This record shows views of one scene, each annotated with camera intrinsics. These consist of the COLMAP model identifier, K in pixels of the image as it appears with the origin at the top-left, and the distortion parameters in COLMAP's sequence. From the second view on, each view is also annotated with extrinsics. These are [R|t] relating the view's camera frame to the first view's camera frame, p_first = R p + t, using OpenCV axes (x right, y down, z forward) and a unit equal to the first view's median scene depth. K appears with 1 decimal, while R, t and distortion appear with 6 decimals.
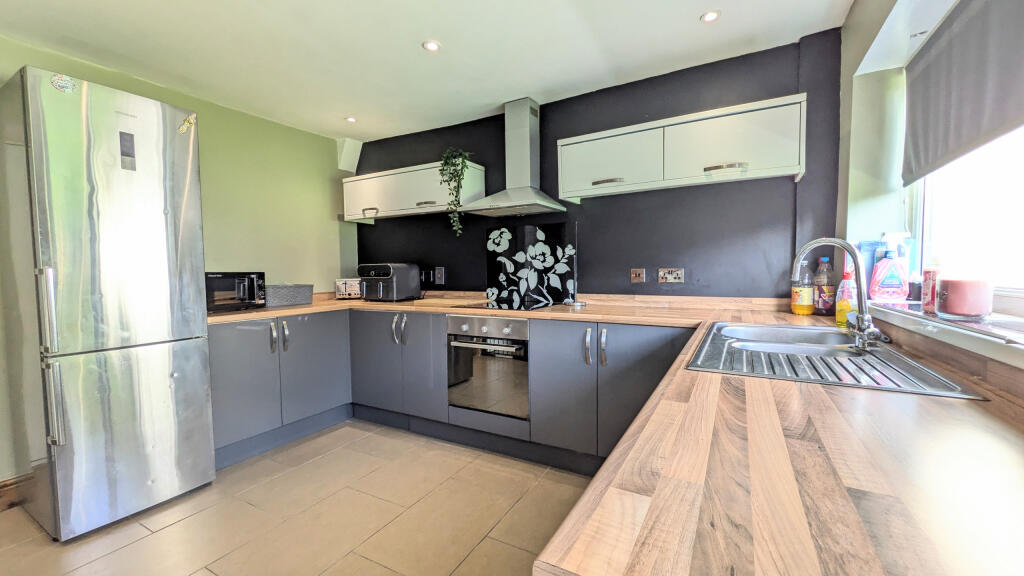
lens RADIAL K [[400.3, 0, 512.0], [0, 400.3, 288.0], [0, 0, 1]] dist [0.001629, -0.000729]
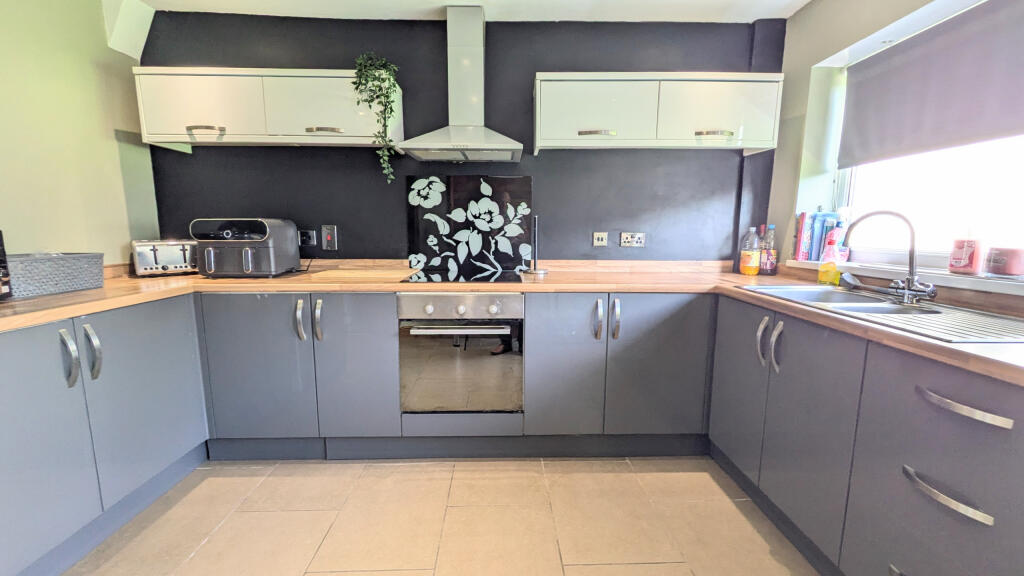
lens RADIAL K [[413.6, 0, 512.0], [0, 413.6, 288.0], [0, 0, 1]] dist [-0.000730, -0.000503]
pose [[0.860948, -0.056246, 0.505573, -0.322001], [0.008662, 0.995345, 0.095983, -0.010865], [-0.508618, -0.078258, 0.857428, 0.227368]]
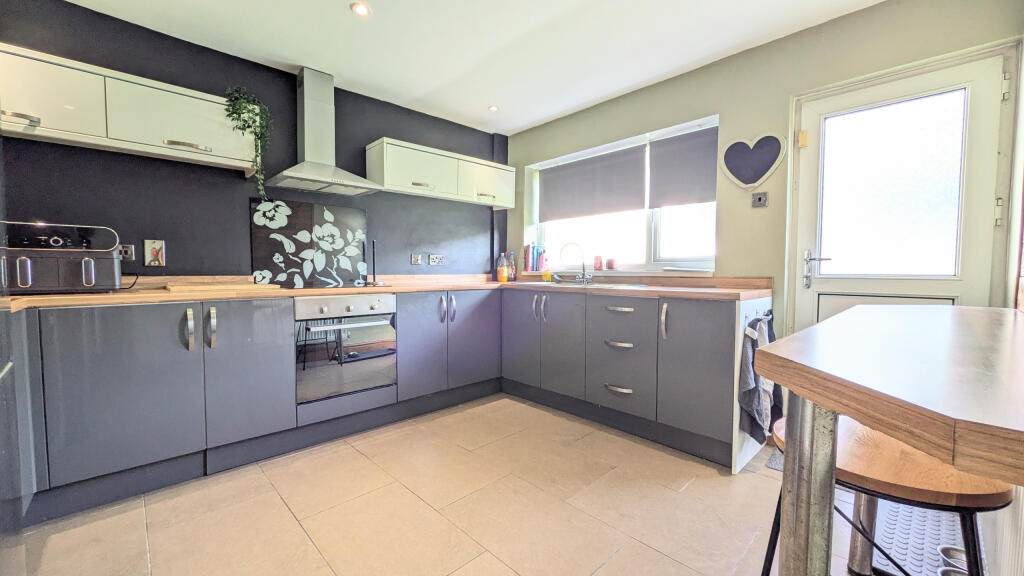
lens RADIAL K [[400.3, 0, 512.0], [0, 400.3, 288.0], [0, 0, 1]] dist [0.001629, -0.000729]
pose [[0.294248, -0.030463, 0.955243, -0.739596], [0.036443, 0.999123, 0.020637, 0.040462], [-0.955034, 0.028739, 0.295100, 0.280864]]
